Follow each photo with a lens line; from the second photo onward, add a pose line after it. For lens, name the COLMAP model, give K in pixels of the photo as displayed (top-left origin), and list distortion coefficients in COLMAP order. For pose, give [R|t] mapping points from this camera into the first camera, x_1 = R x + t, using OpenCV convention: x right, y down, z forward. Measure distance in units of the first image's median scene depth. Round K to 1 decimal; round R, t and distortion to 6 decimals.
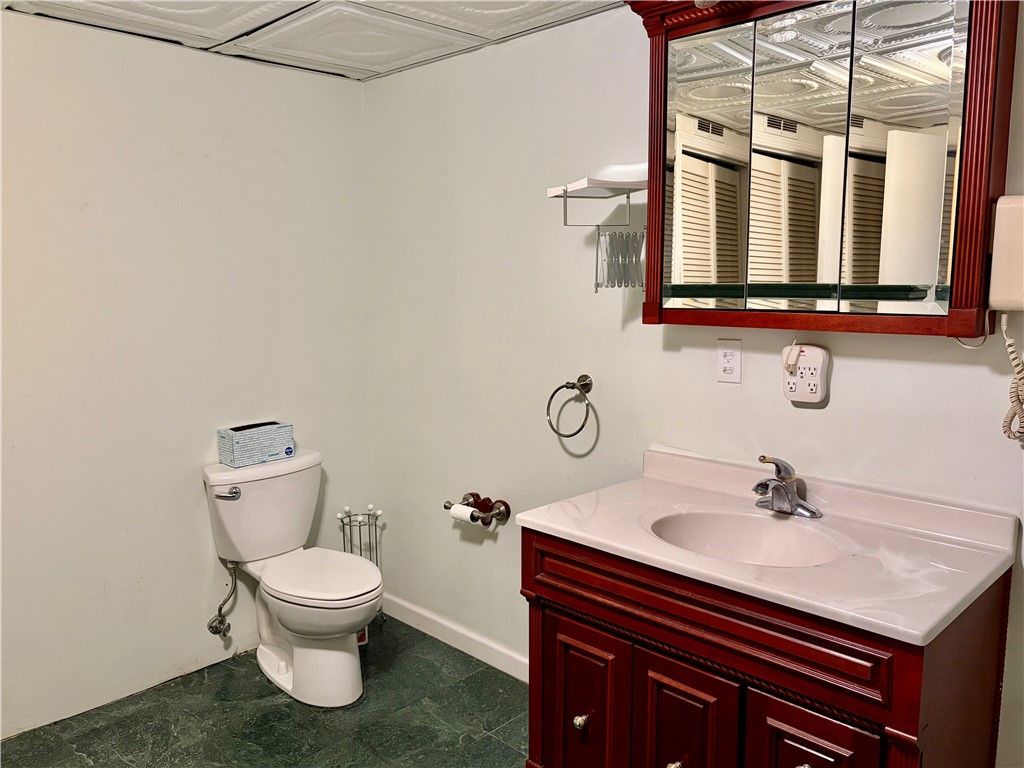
lens RADIAL K [[771.3, 0, 512.0], [0, 771.3, 384.0], [0, 0, 1]] dist [0.002226, 0.000627]
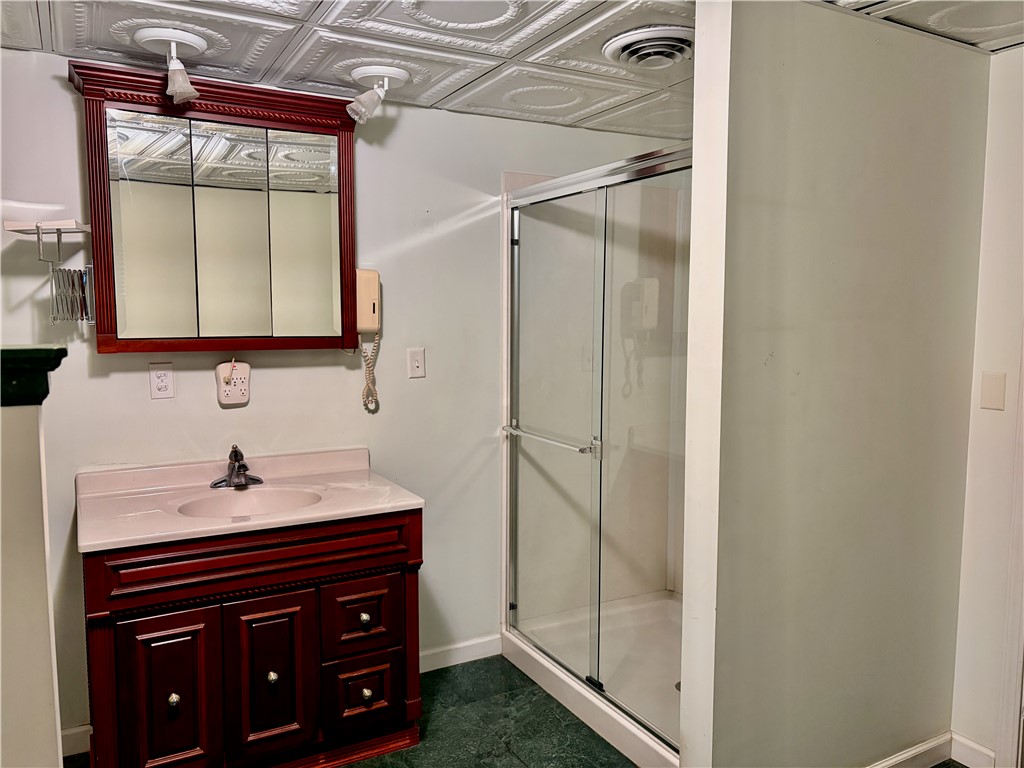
lens RADIAL K [[771.3, 0, 512.0], [0, 771.3, 384.0], [0, 0, 1]] dist [0.002226, 0.000627]
pose [[0.287739, -0.088597, 0.953602, -0.777488], [0.119601, 0.991241, 0.056006, -0.028839], [-0.950211, 0.097936, 0.295815, 0.129590]]
